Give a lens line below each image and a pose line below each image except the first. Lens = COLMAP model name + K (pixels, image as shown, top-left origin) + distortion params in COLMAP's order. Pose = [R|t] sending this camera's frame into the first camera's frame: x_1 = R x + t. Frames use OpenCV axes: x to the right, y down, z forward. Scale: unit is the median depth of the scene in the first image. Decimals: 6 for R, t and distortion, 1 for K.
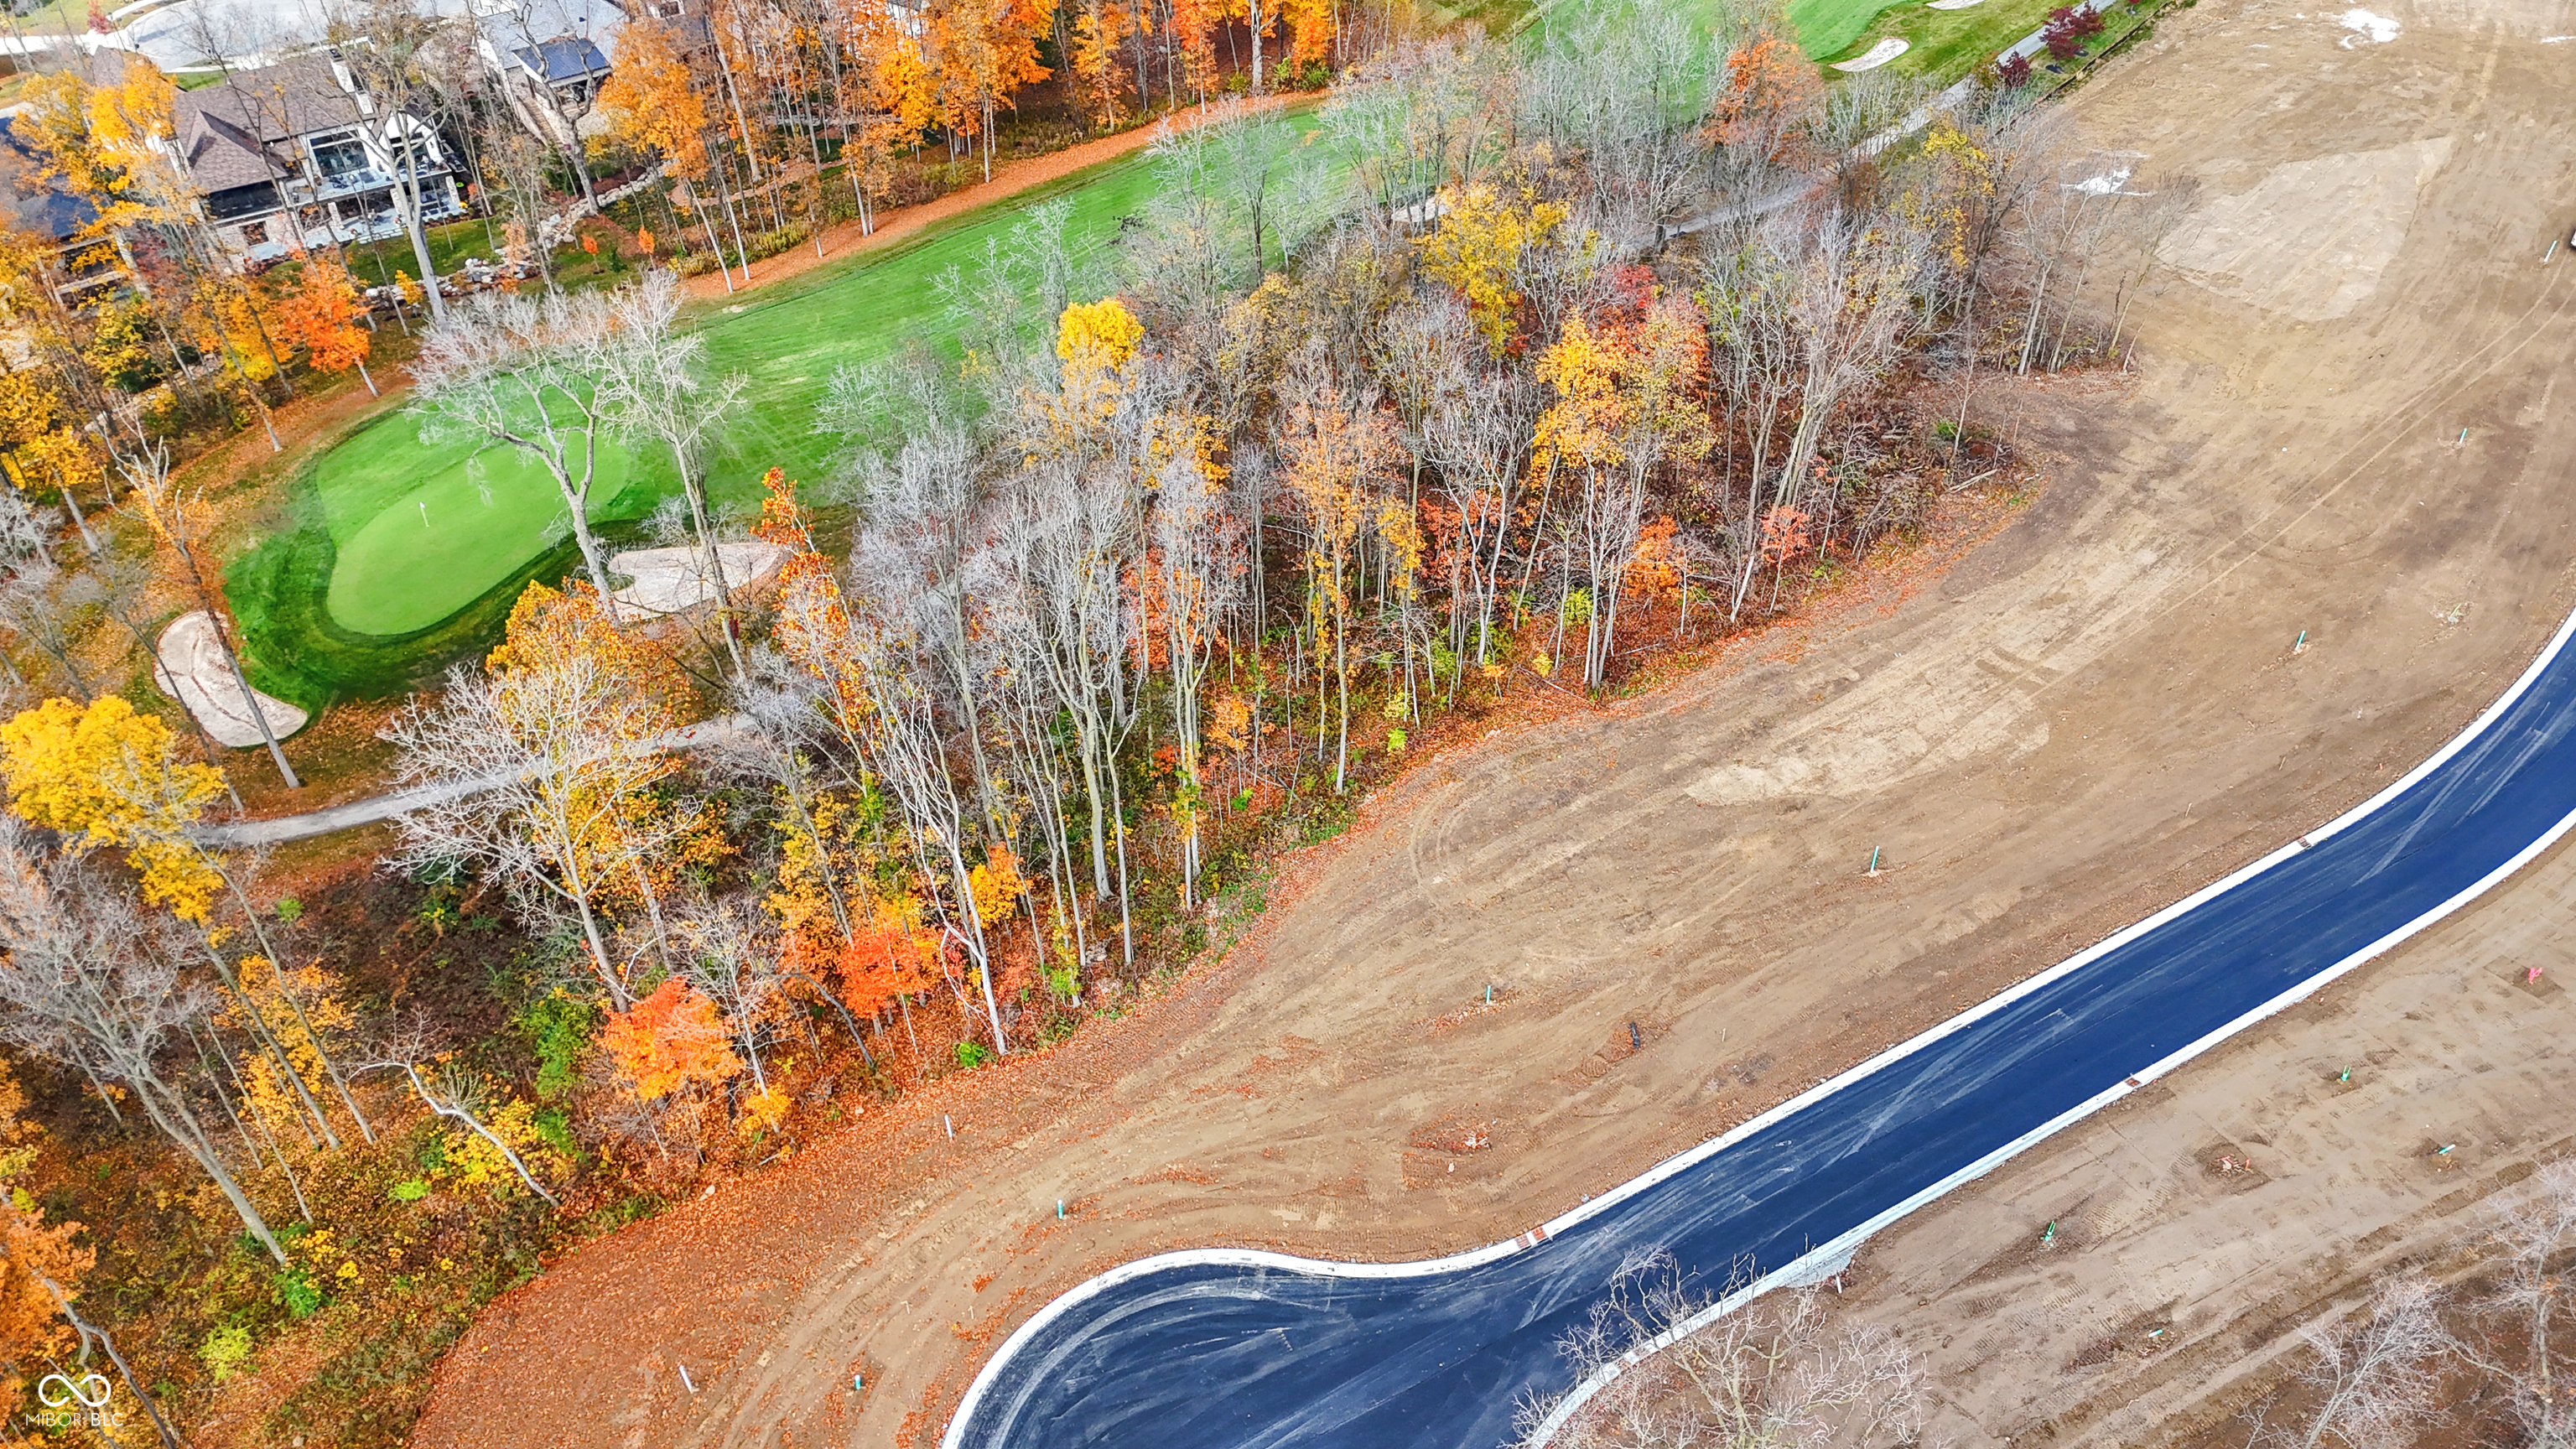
lens RADIAL K [[1880.5, 0, 1307.7], [0, 1880.5, 727.9], [0, 0, 1]] dist [0.080978, -0.079225]
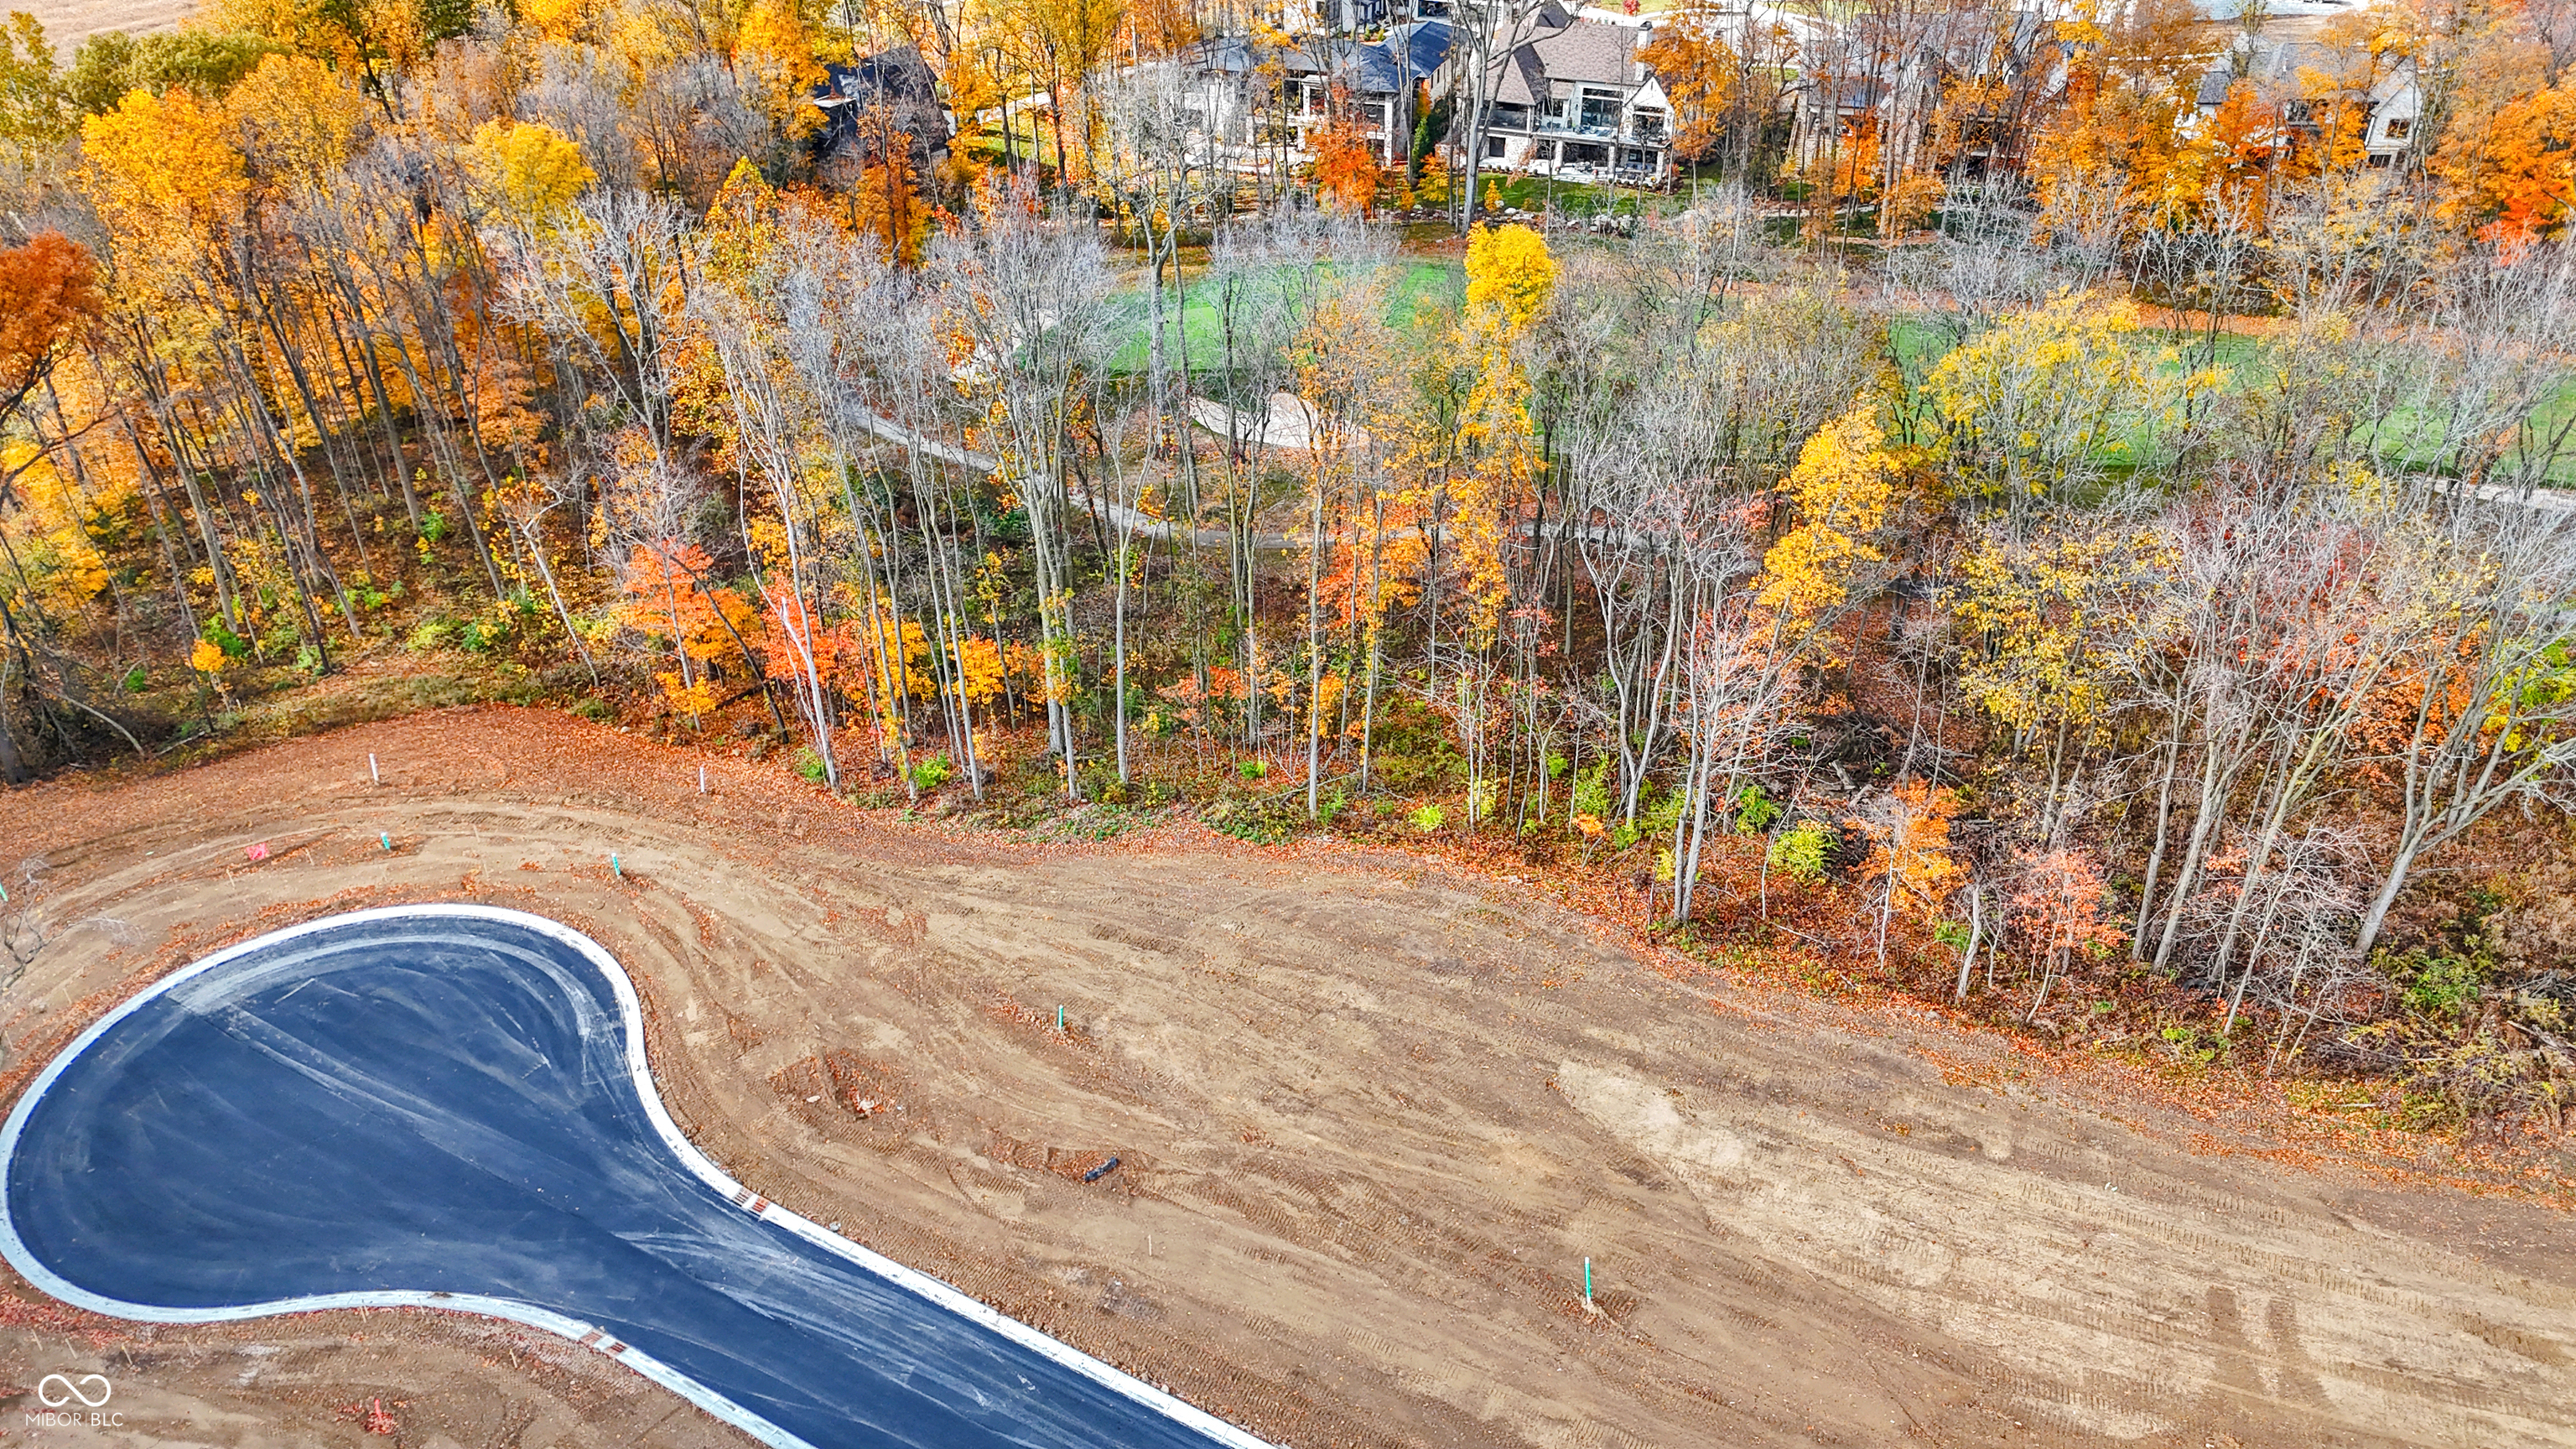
lens RADIAL K [[1880.5, 0, 1307.7], [0, 1880.5, 727.9], [0, 0, 1]] dist [0.080978, -0.079225]
pose [[0.509953, 0.460027, -0.726858, 0.635273], [-0.545715, 0.826188, 0.140028, -0.118440], [0.664939, 0.325250, 0.672361, 0.481229]]
